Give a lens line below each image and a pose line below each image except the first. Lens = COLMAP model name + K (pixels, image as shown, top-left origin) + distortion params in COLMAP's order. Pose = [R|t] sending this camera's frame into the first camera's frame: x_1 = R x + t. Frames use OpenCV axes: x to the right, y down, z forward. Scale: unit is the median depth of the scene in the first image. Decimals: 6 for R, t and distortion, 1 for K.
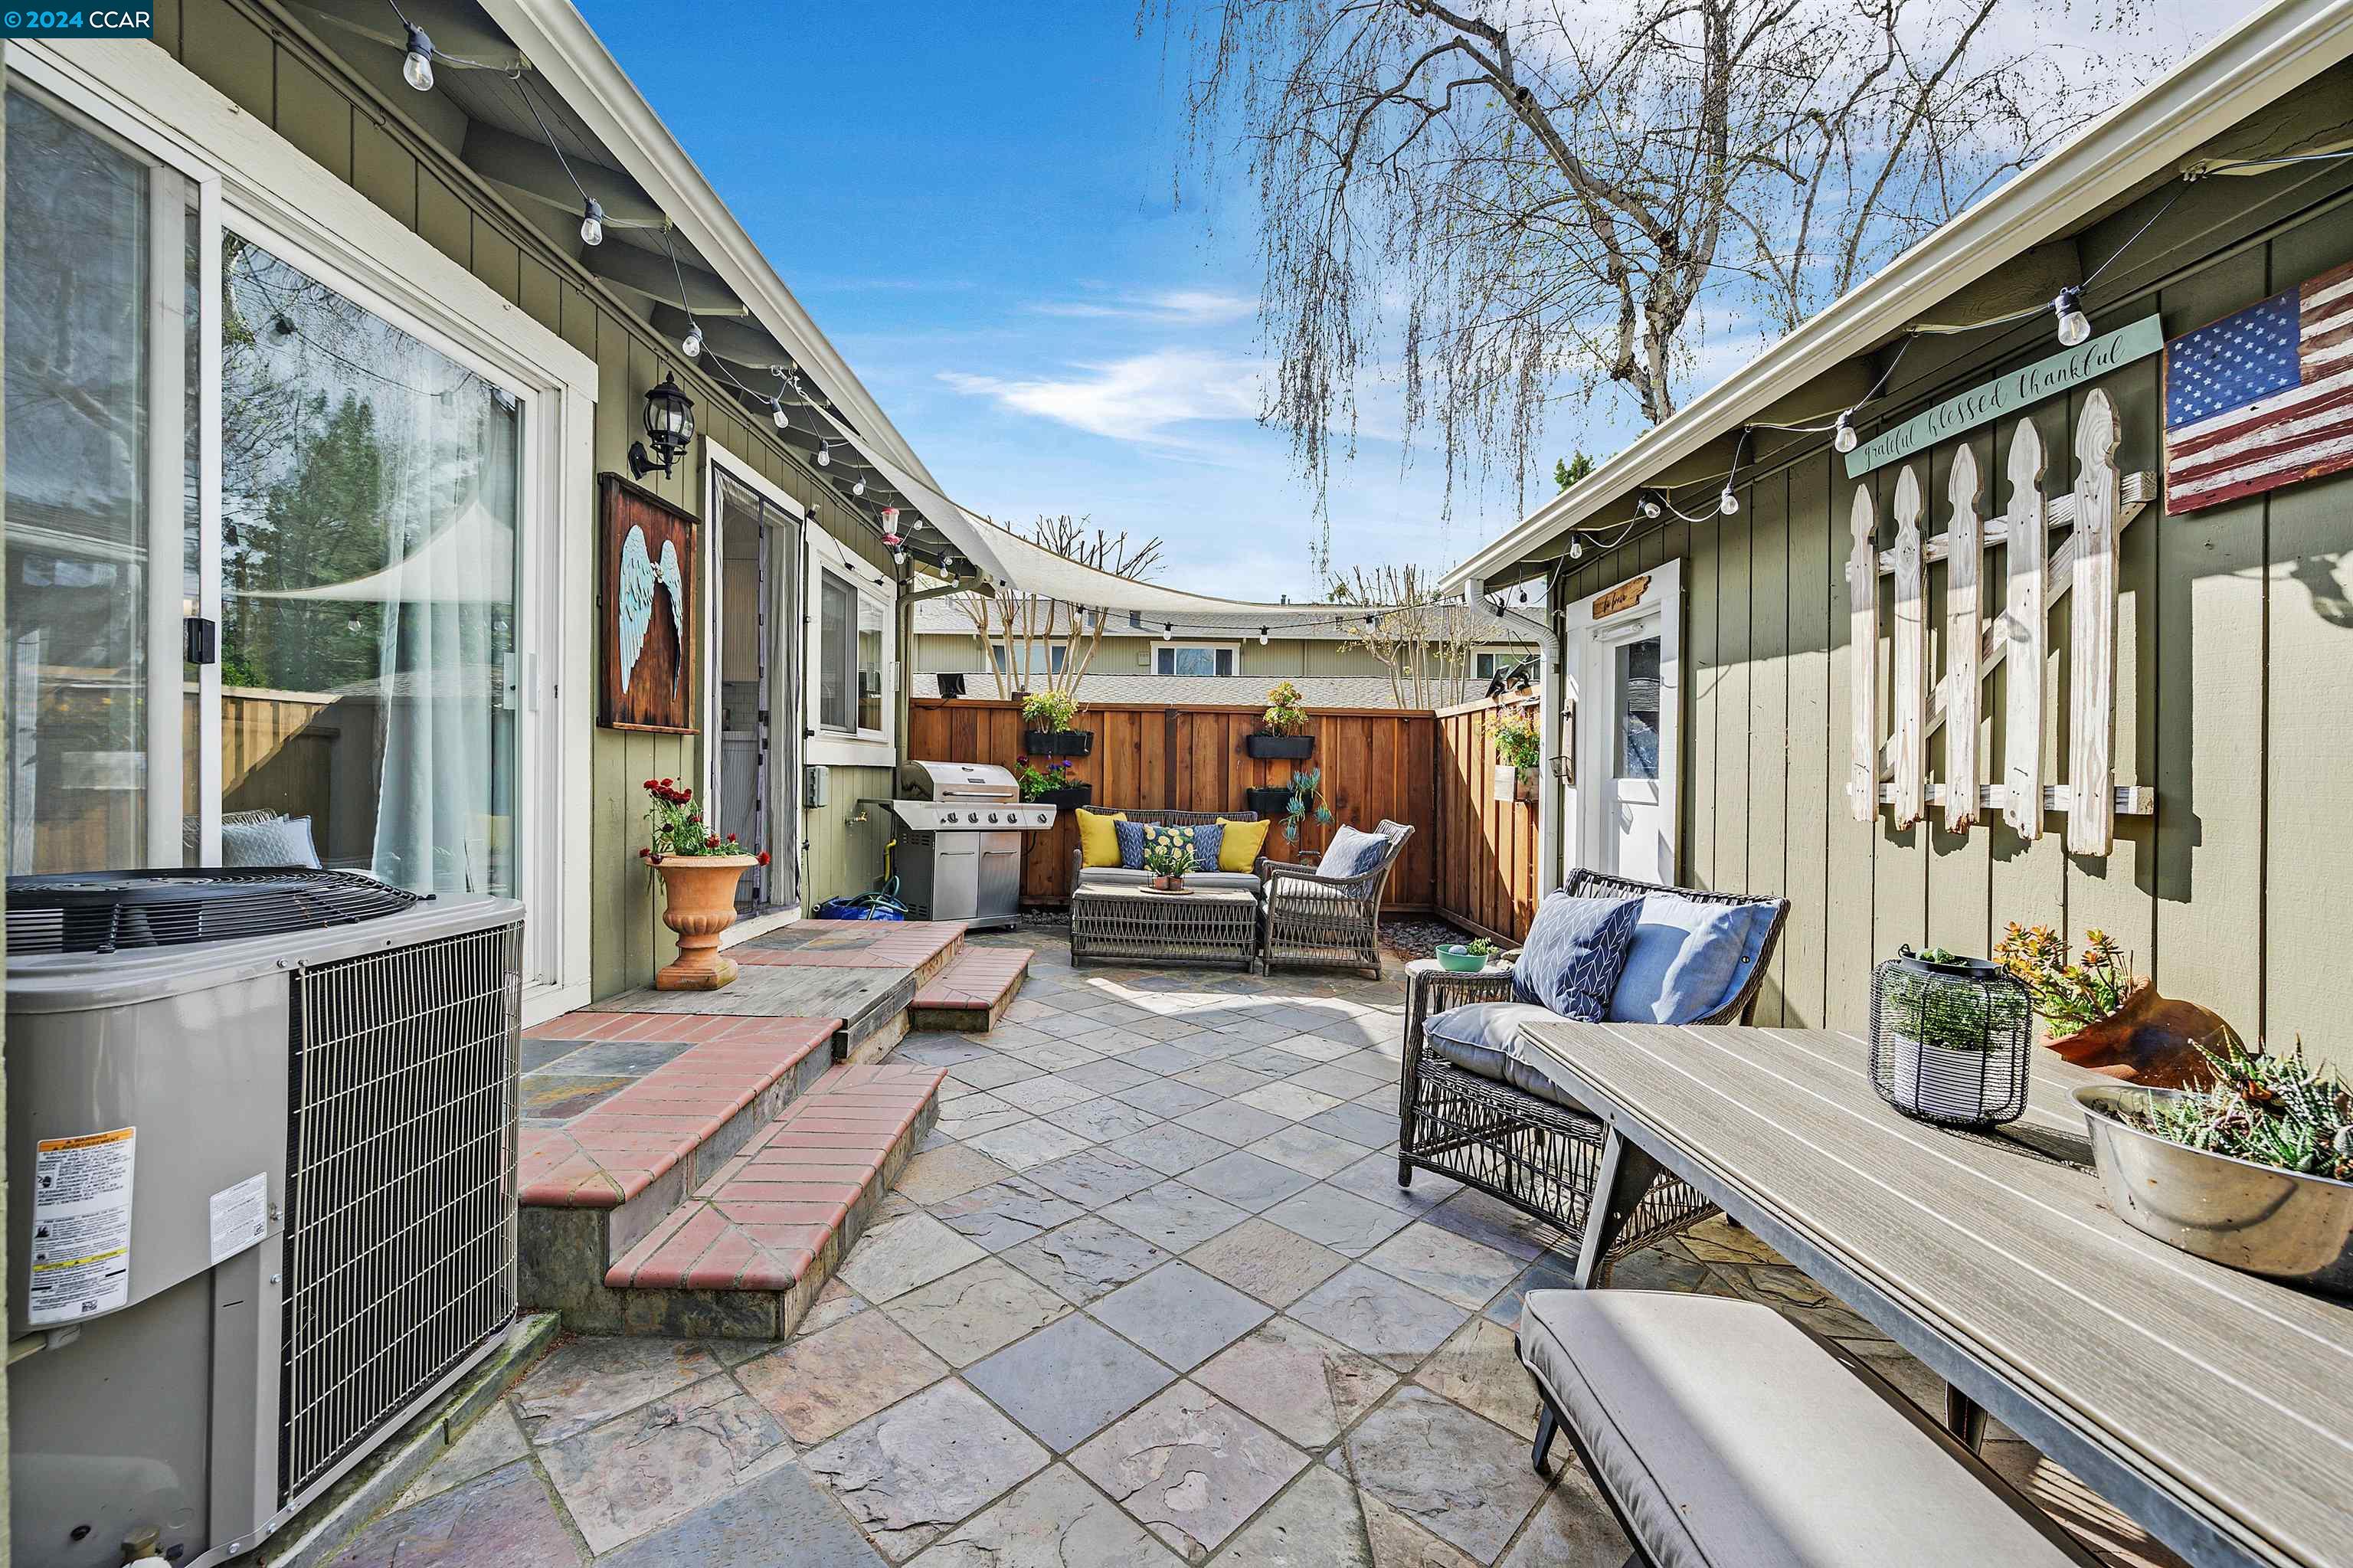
lens RADIAL K [[934.6, 0, 1174.2], [0, 934.6, 775.1], [0, 0, 1]] dist [-0.005635, 0.000409]
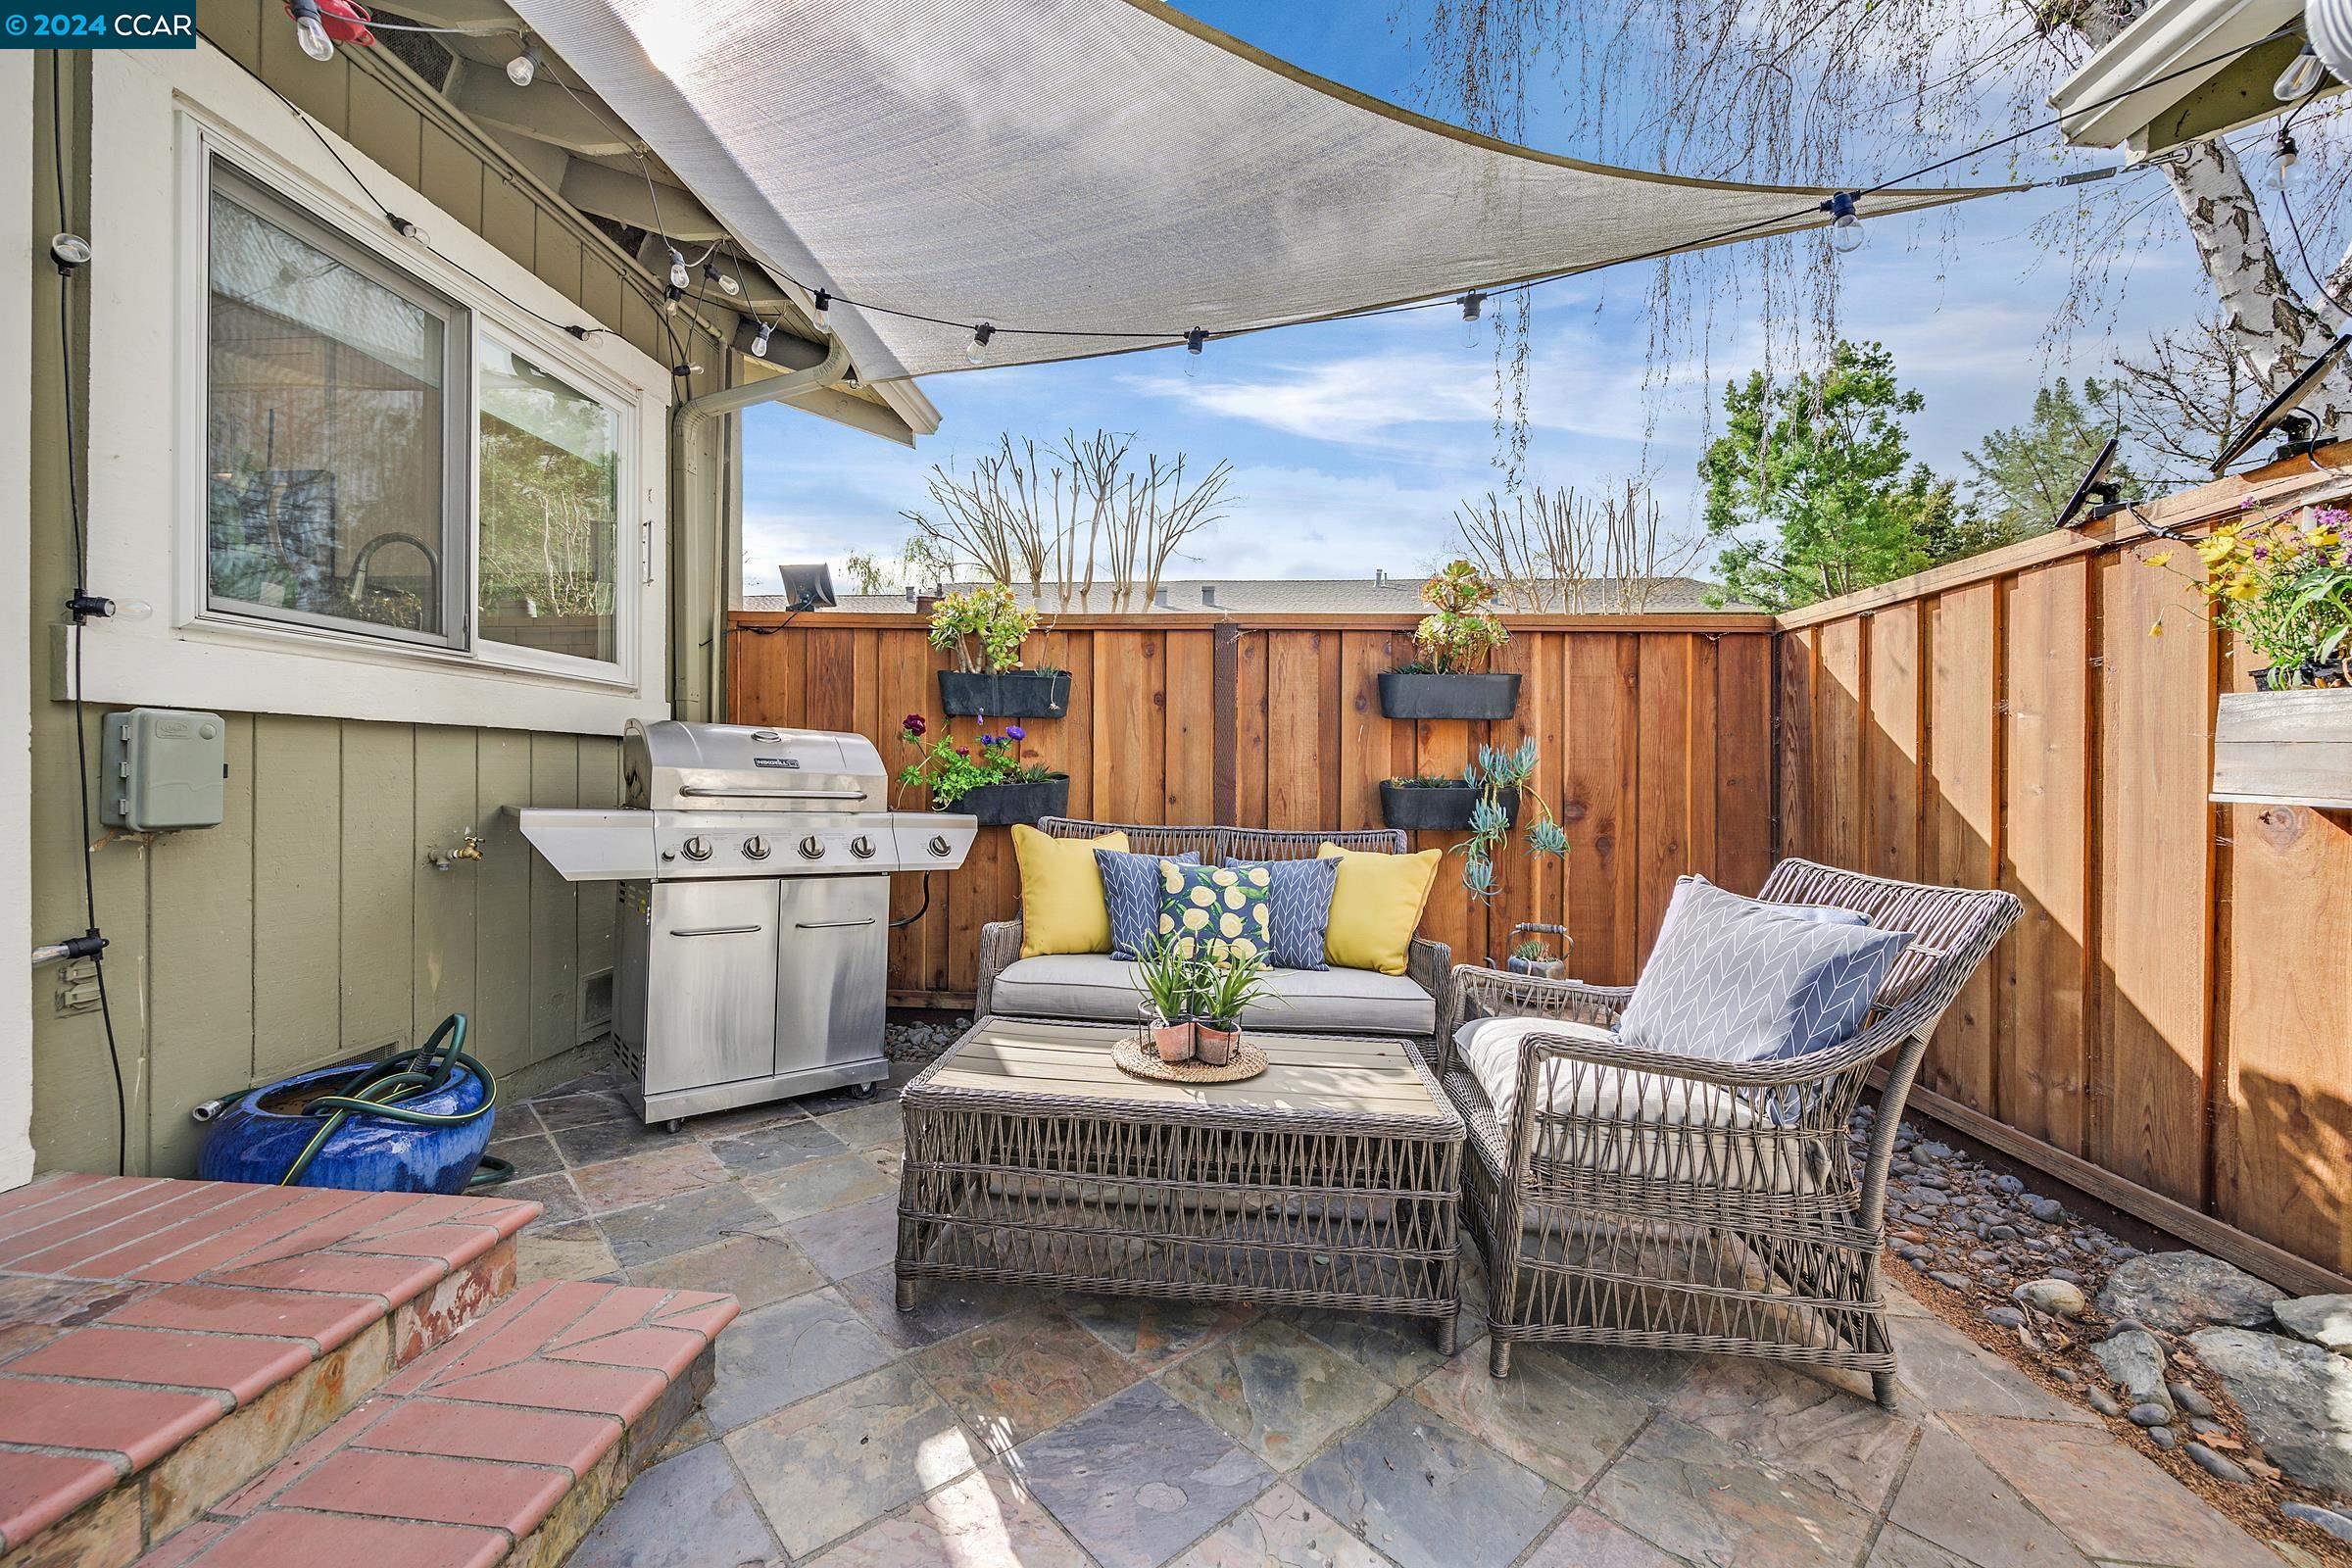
lens RADIAL K [[934.2, 0, 1192.0], [0, 934.2, 780.3], [0, 0, 1]] dist [-0.005635, 0.000409]
pose [[0.997545, -0.004717, -0.069866, 0.014521], [0.004790, 0.999988, 0.000875, 0.013485], [0.069861, -0.001207, 0.997556, 0.529452]]
